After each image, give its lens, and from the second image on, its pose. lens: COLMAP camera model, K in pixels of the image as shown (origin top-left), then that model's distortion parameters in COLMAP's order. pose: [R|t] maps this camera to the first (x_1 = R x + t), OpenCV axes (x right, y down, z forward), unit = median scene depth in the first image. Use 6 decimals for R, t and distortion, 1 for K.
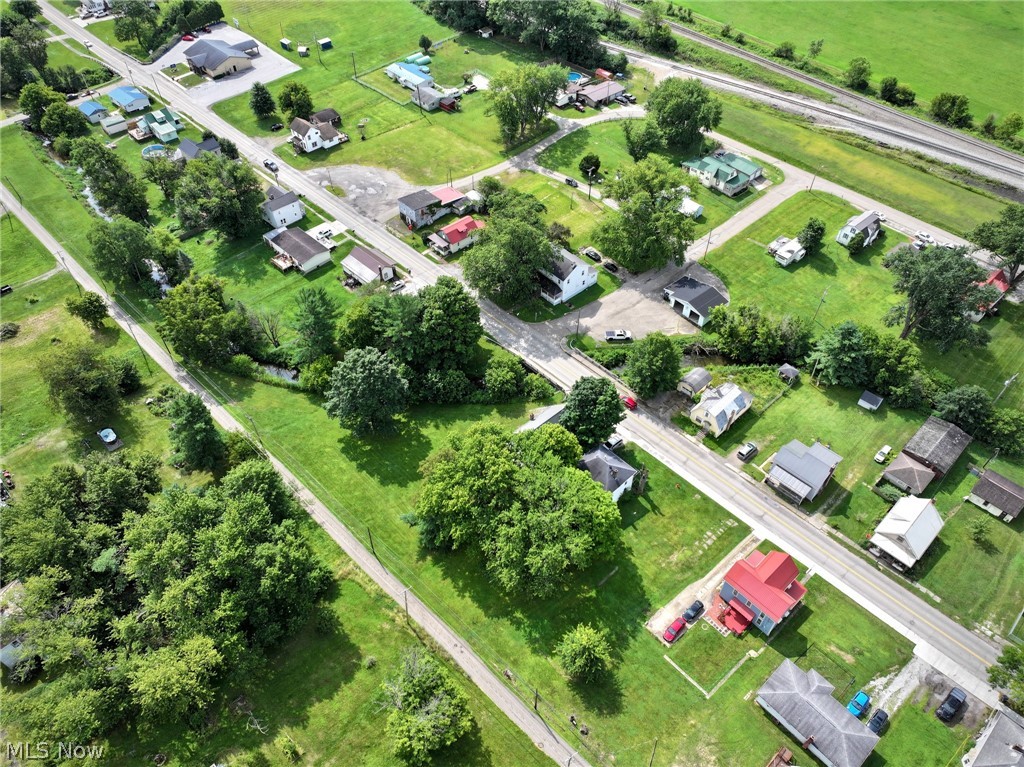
lens RADIAL K [[718.2, 0, 517.1], [0, 718.2, 381.1], [0, 0, 1]] dist [-0.004884, 0.020906]
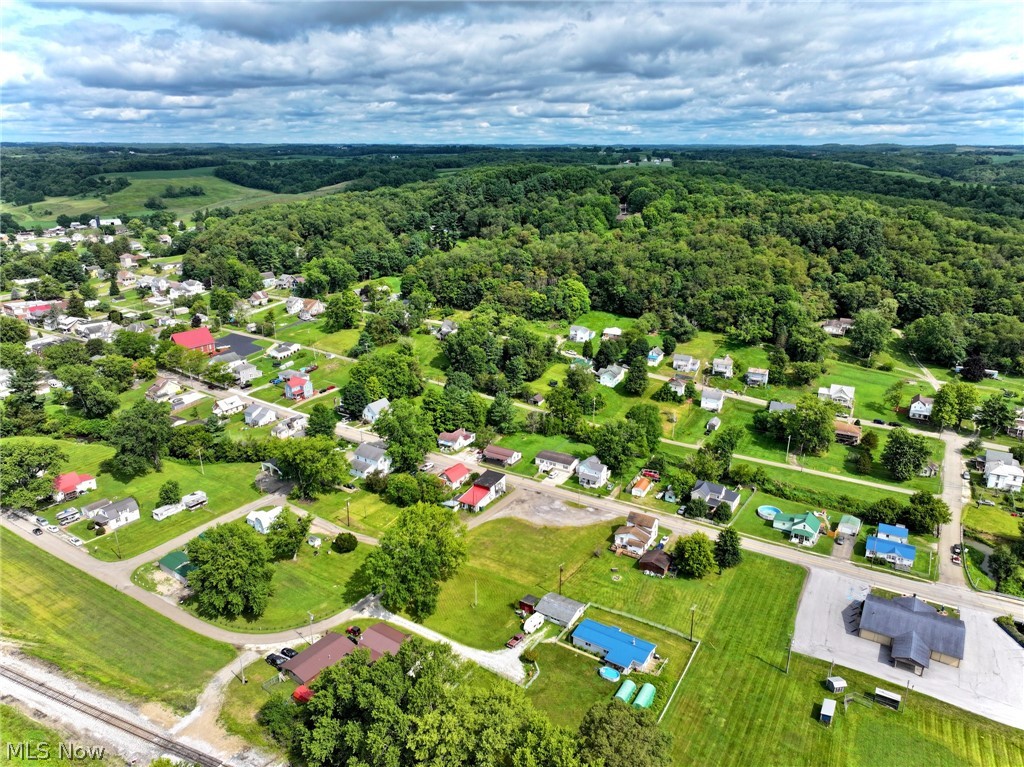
lens RADIAL K [[718.2, 0, 517.1], [0, 718.2, 381.1], [0, 0, 1]] dist [-0.004884, 0.020906]
pose [[-0.969334, 0.073840, -0.234391, 0.100949], [-0.181491, 0.427964, 0.885386, -1.489828], [0.165687, 0.900775, -0.401439, 1.400832]]
